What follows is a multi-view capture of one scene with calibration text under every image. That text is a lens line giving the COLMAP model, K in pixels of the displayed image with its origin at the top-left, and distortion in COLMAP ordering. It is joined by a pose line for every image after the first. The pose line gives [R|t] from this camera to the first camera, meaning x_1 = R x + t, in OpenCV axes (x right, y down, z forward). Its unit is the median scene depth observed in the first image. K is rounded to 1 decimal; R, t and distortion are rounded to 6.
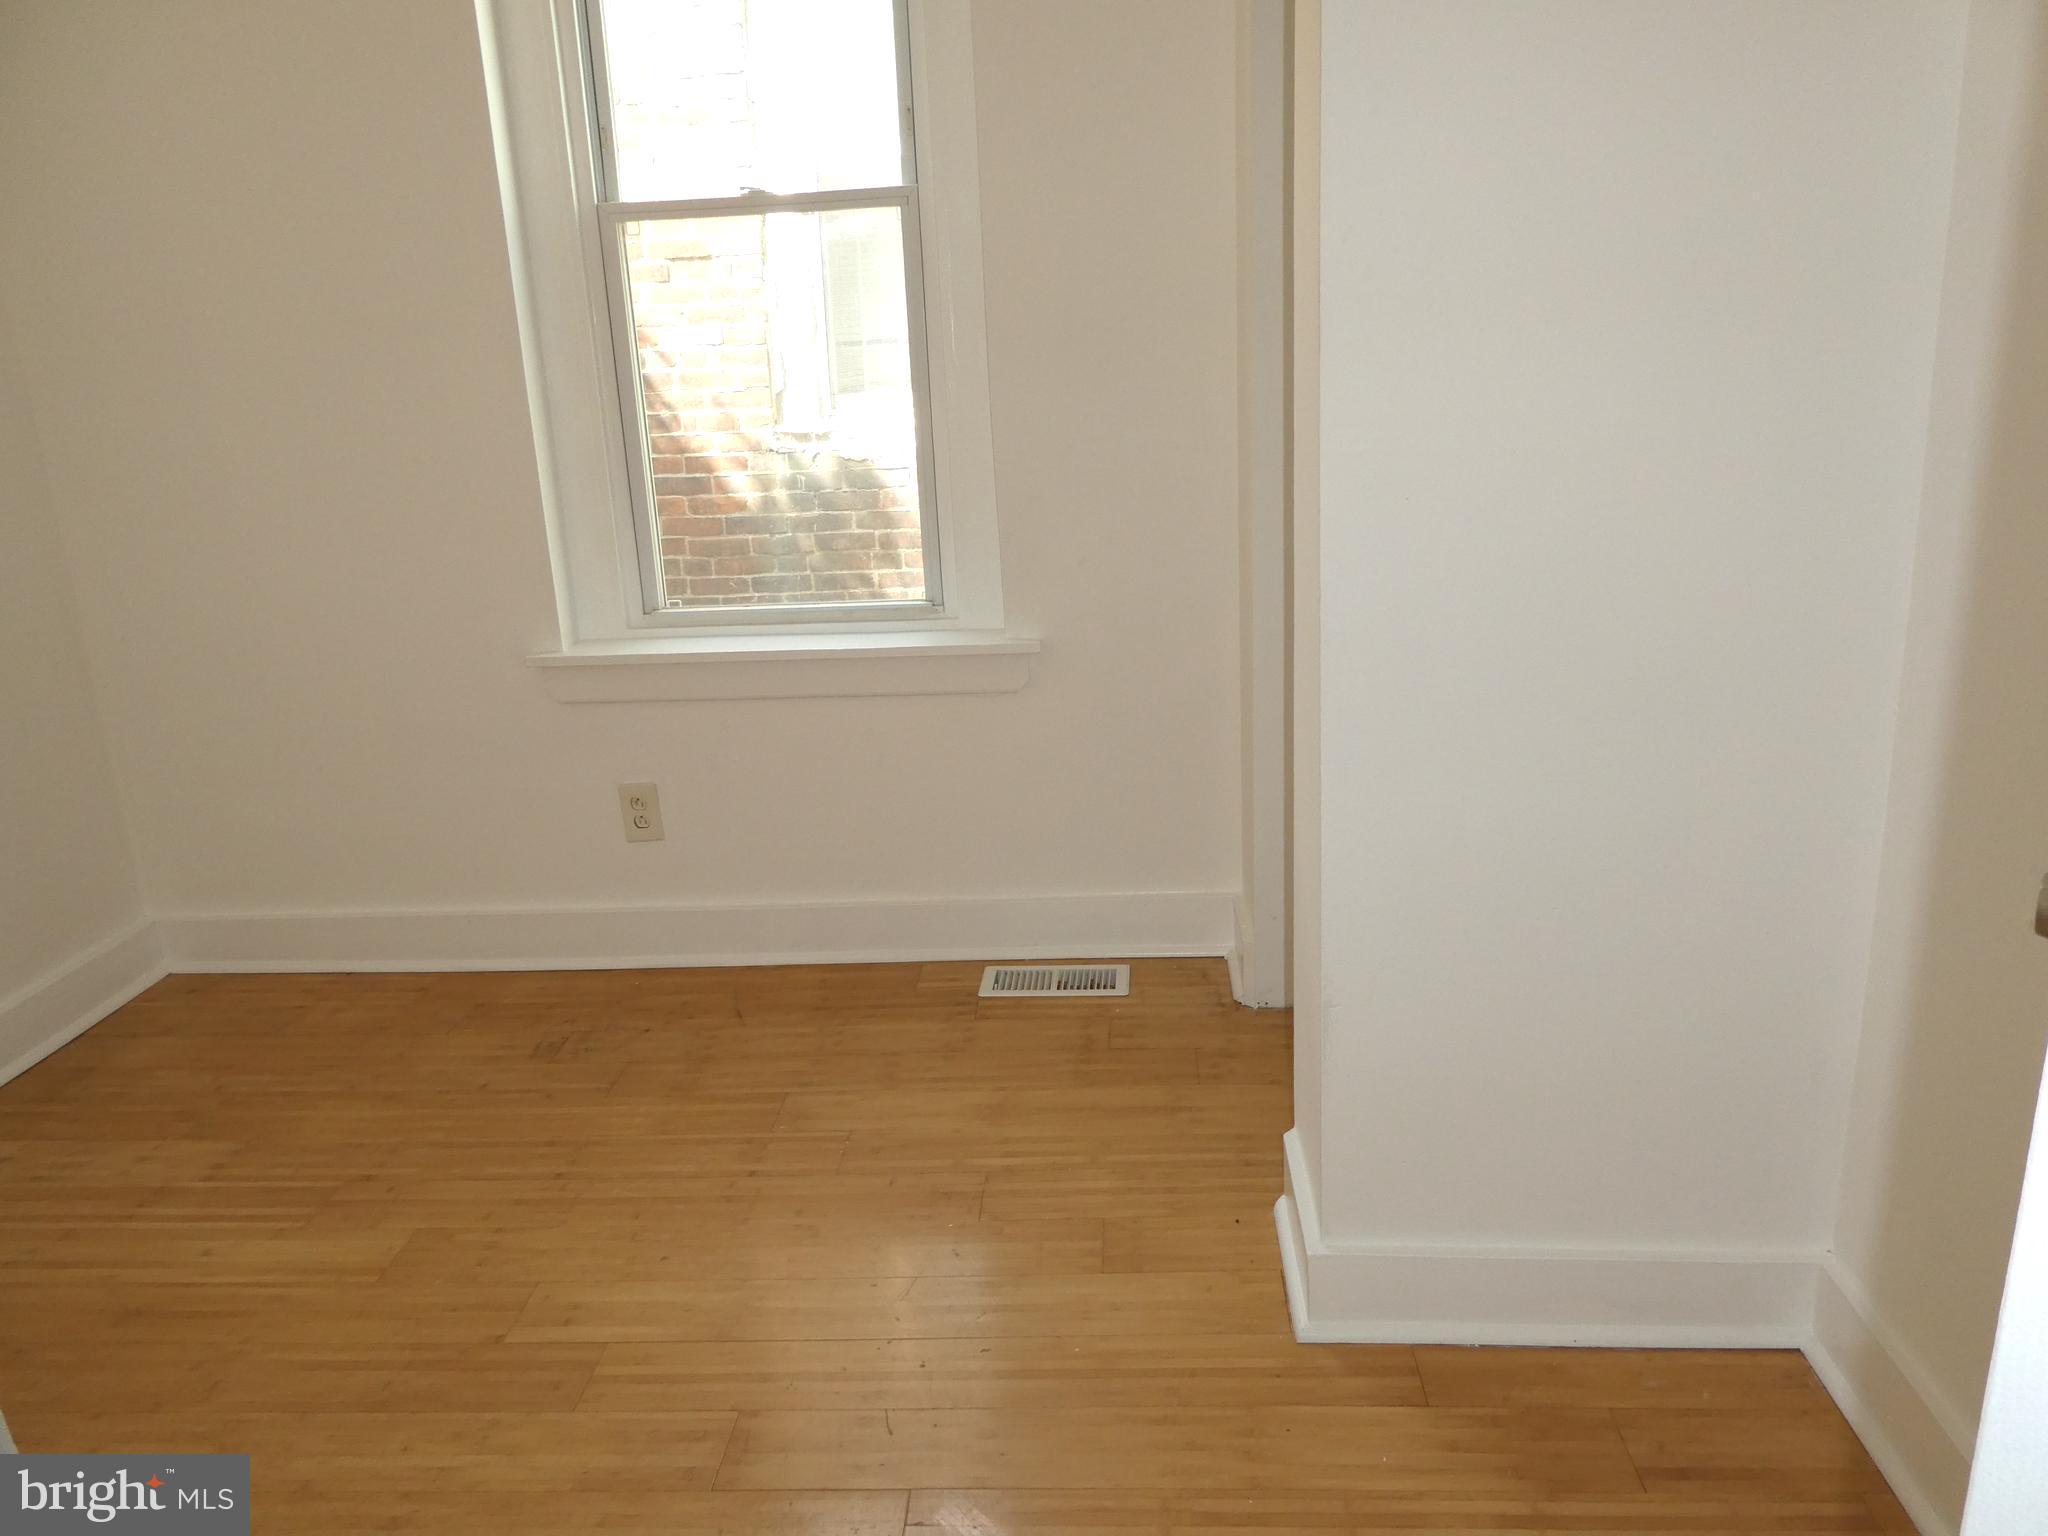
lens RADIAL K [[1467.0, 0, 1031.3], [0, 1467.0, 766.5], [0, 0, 1]] dist [-0.036191, 0.033154]
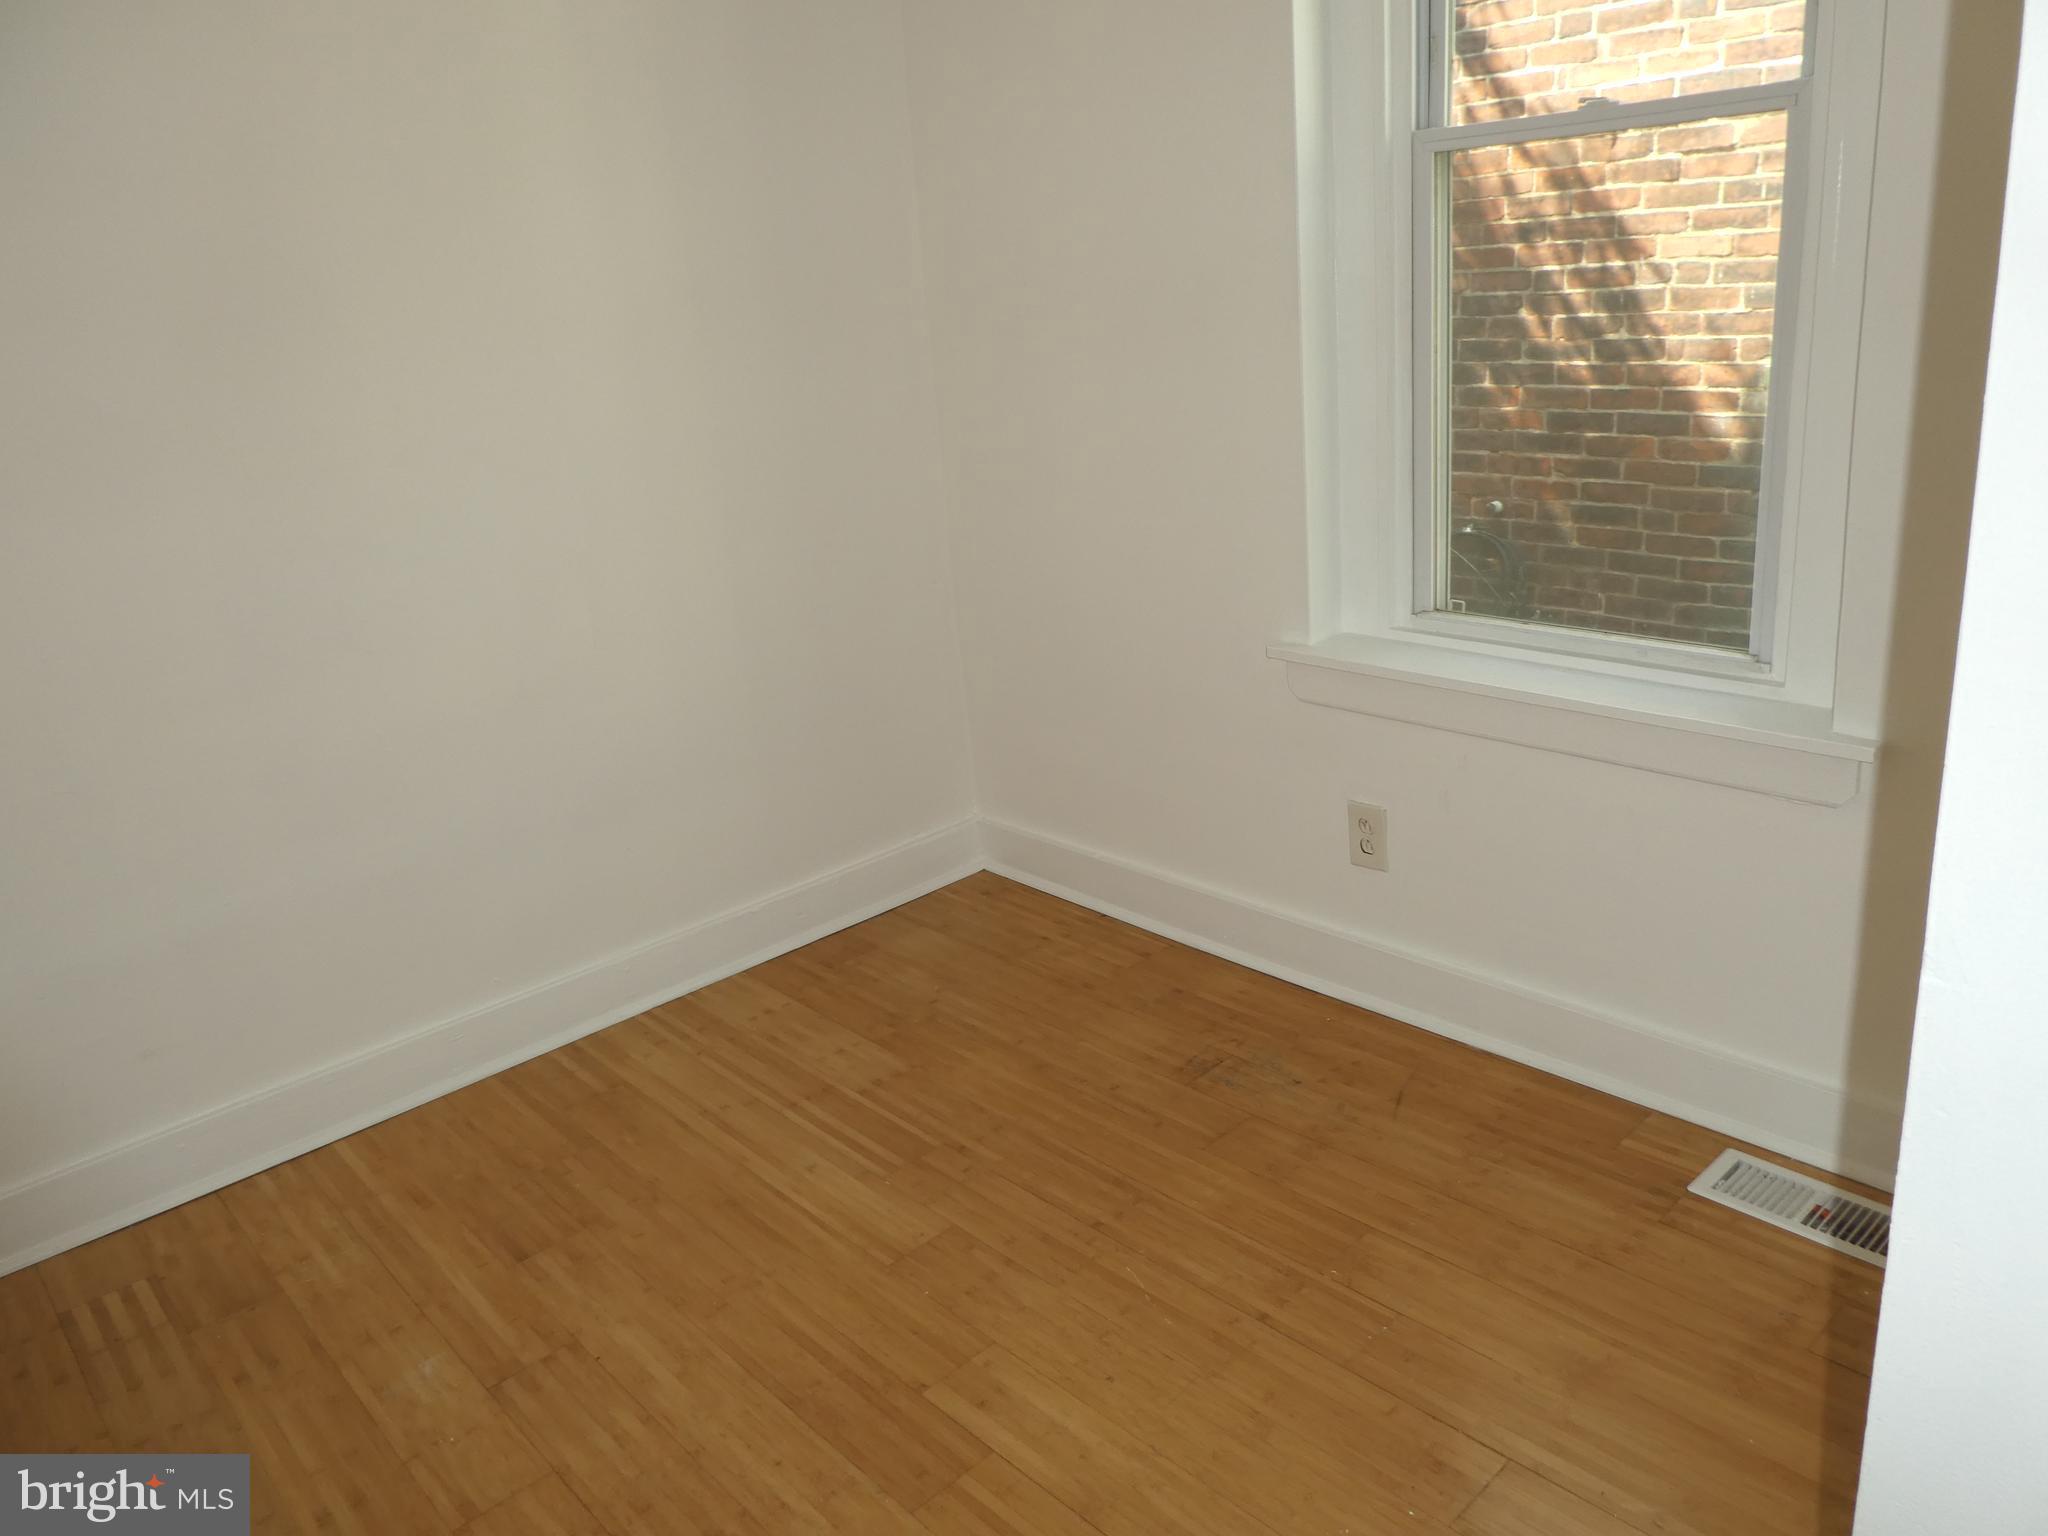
lens RADIAL K [[1467.0, 0, 1031.3], [0, 1467.0, 766.5], [0, 0, 1]] dist [-0.036191, 0.033154]
pose [[0.729709, 0.209978, -0.650718, 0.163874], [-0.153340, 0.977693, 0.143535, -0.114402], [0.666342, -0.004958, 0.745630, 0.224841]]
